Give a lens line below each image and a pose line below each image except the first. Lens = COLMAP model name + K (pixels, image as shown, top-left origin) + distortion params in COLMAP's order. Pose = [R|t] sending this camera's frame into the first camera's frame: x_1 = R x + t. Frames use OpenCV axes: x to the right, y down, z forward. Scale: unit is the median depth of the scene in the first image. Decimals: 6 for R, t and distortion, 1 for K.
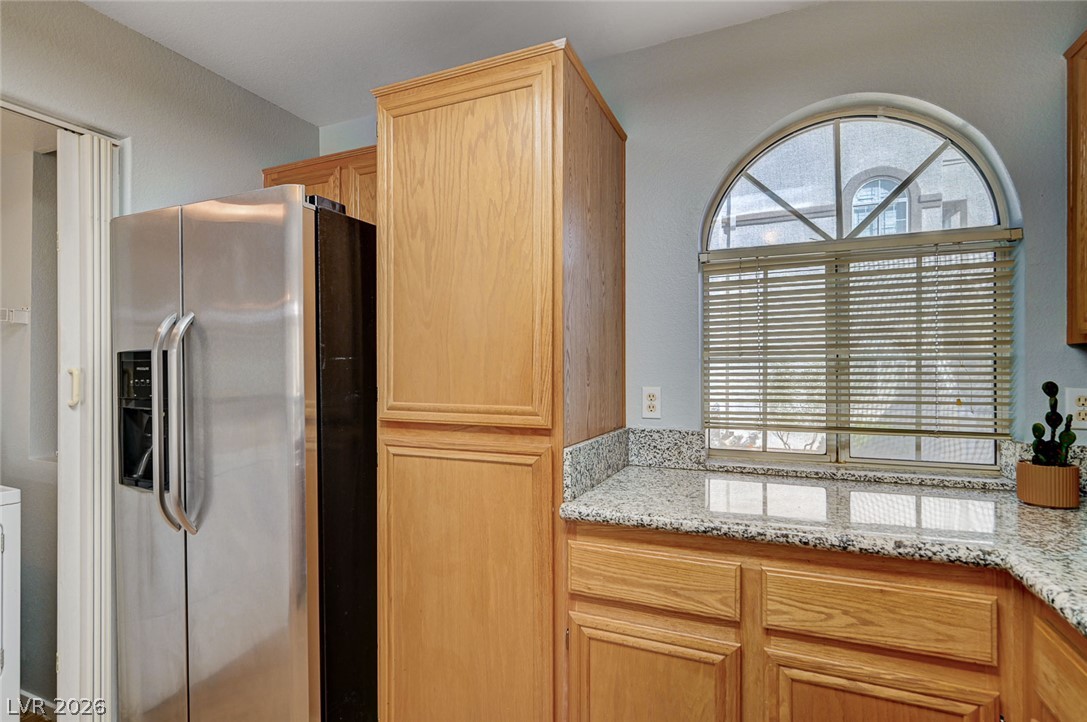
lens RADIAL K [[543.1, 0, 545.6], [0, 543.1, 365.0], [0, 0, 1]] dist [0.002466, 0.000814]
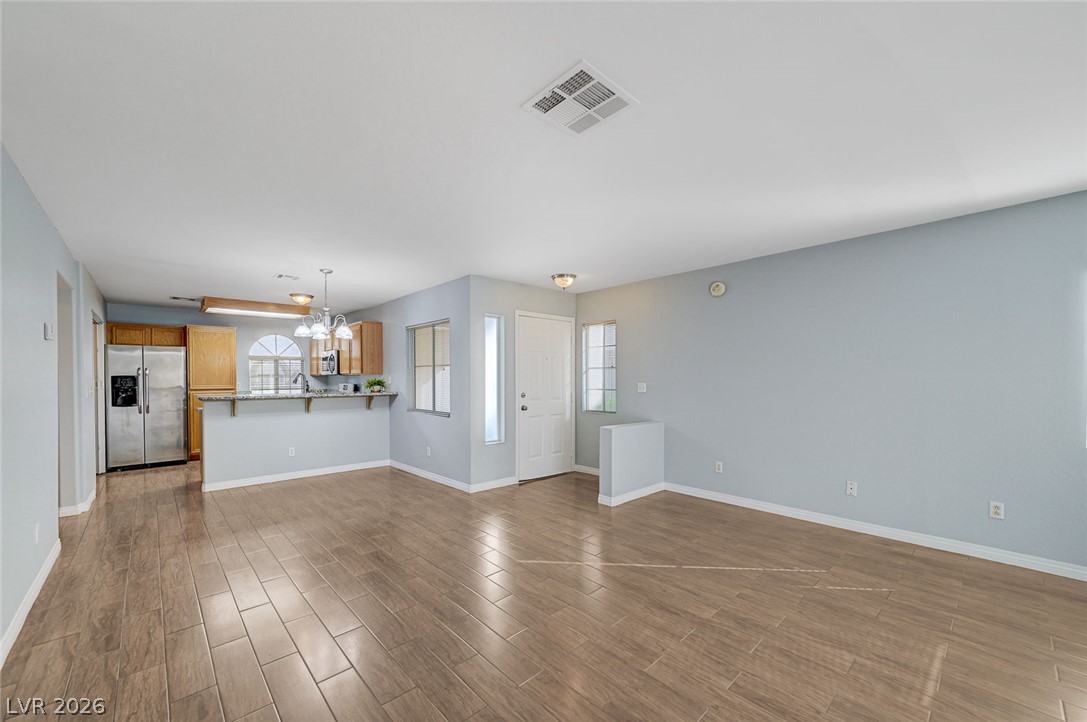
lens RADIAL K [[431.2, 0, 546.3], [0, 431.2, 379.9], [0, 0, 1]] dist [0.005317, 0.000187]
pose [[0.403036, -0.006857, 0.915159, -2.328087], [-0.001611, 0.999965, 0.008201, -0.023804], [-0.915183, -0.004780, 0.403011, -3.222676]]
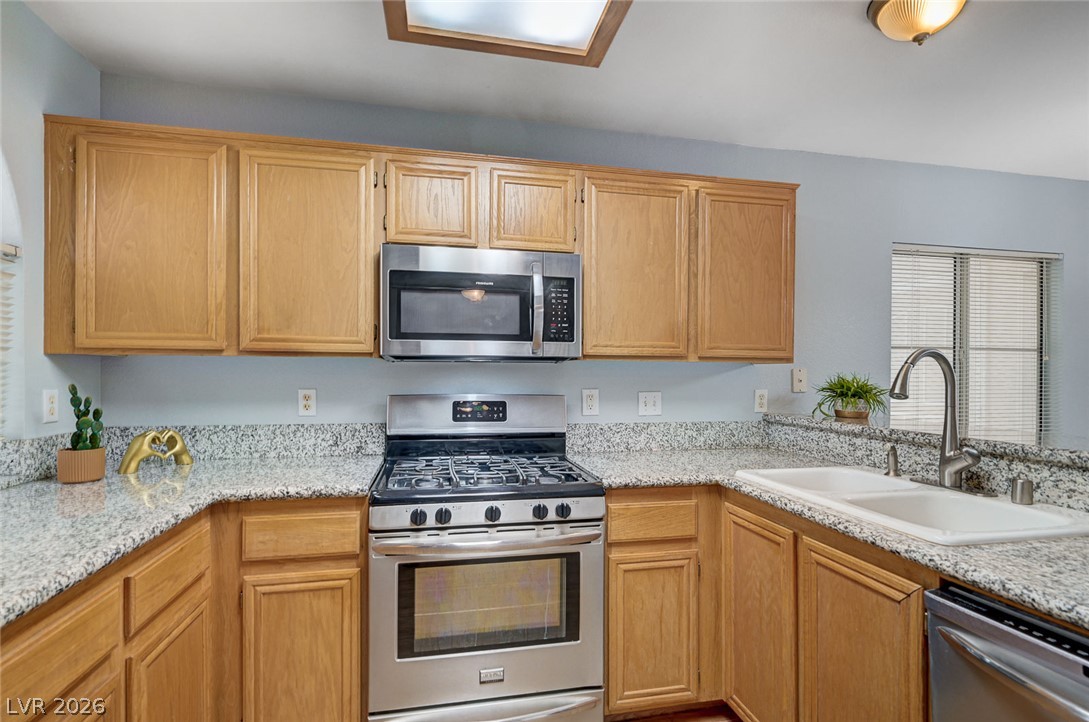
lens RADIAL K [[544.1, 0, 550.8], [0, 544.1, 371.8], [0, 0, 1]] dist [0.002466, 0.000814]
pose [[-0.588739, 0.001130, 0.808322, -0.542432], [-0.009727, 0.999917, -0.008483, 0.002455], [-0.808265, -0.012857, -0.588679, 0.620320]]
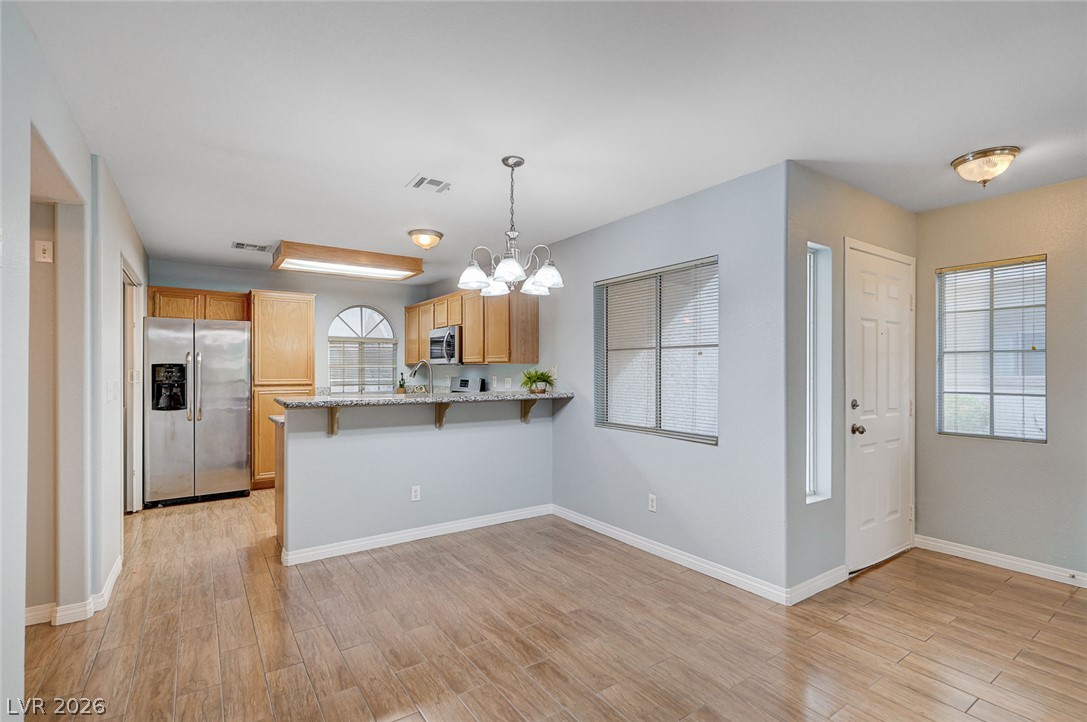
lens RADIAL K [[505.8, 0, 539.3], [0, 505.8, 365.7], [0, 0, 1]] dist [0.009892, -0.001045]
pose [[0.532158, 0.007102, 0.846616, -1.813524], [-0.006358, 0.999970, -0.004391, -0.015260], [-0.846621, -0.003046, 0.532187, -1.978220]]
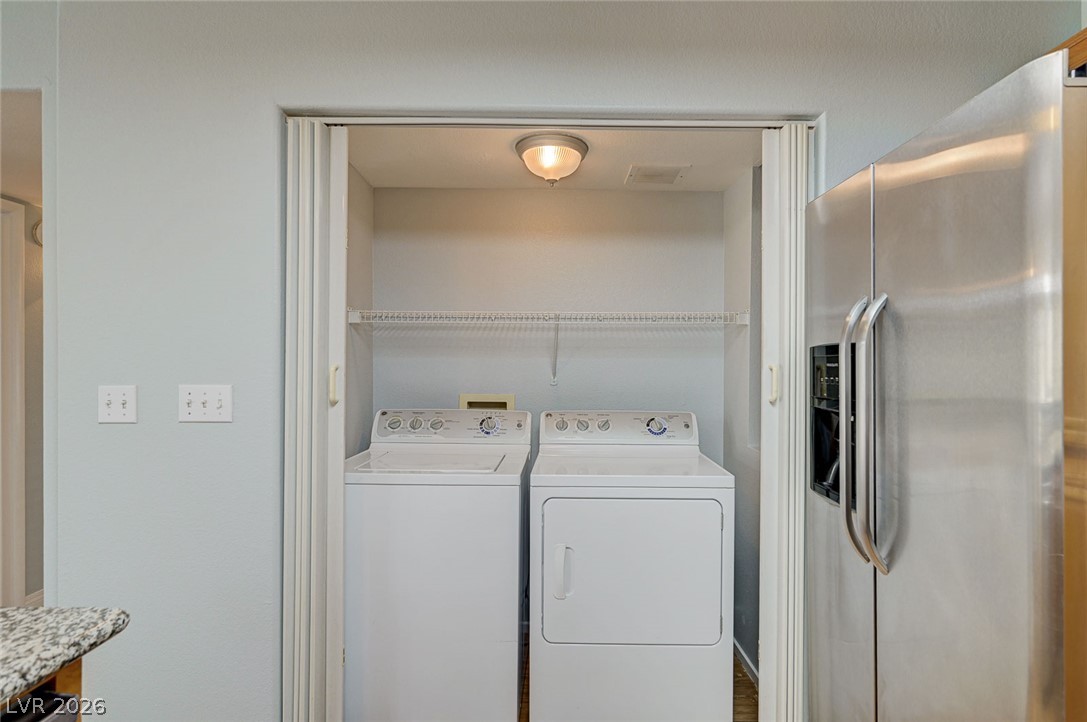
lens RADIAL K [[543.1, 0, 556.3], [0, 543.1, 371.6], [0, 0, 1]] dist [0.002466, 0.000814]
pose [[0.401929, 0.011524, -0.915599, -0.120026], [0.004844, 0.999880, 0.014711, 0.003031], [0.915658, -0.010348, 0.401825, 0.251747]]
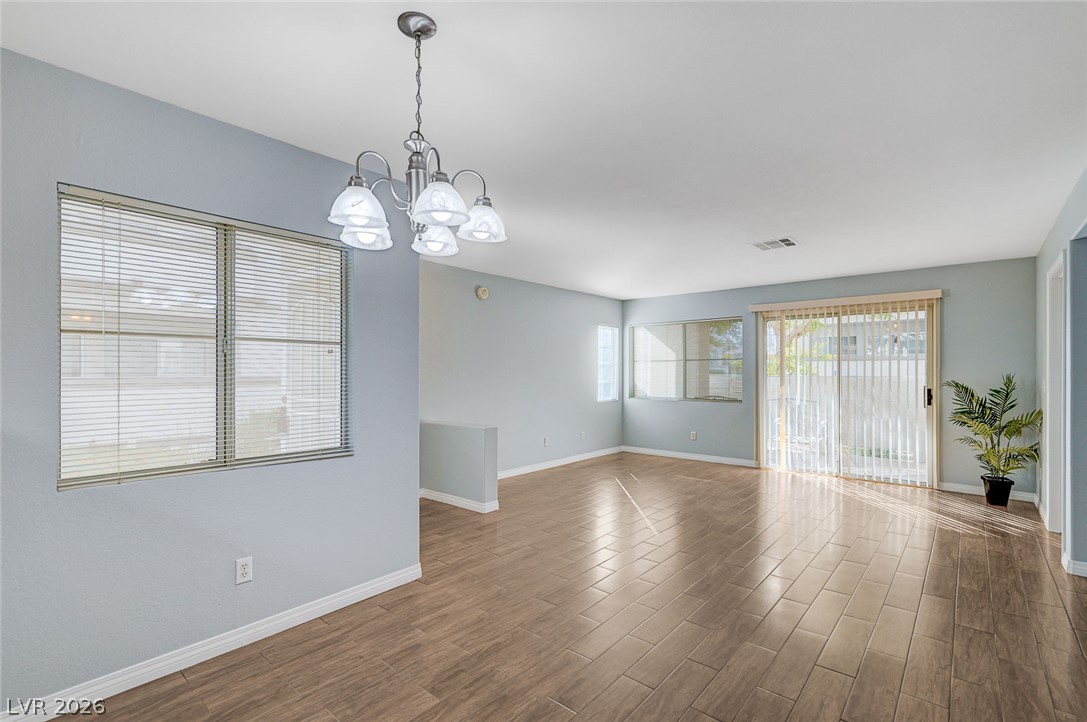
lens RADIAL K [[505.8, 0, 552.0], [0, 505.8, 371.1], [0, 0, 1]] dist [0.009892, -0.001045]
pose [[-0.961415, 0.000535, 0.275102, -1.079666], [-0.002455, 0.999942, -0.010521, 0.001364], [-0.275092, -0.010791, -0.961357, -0.338817]]
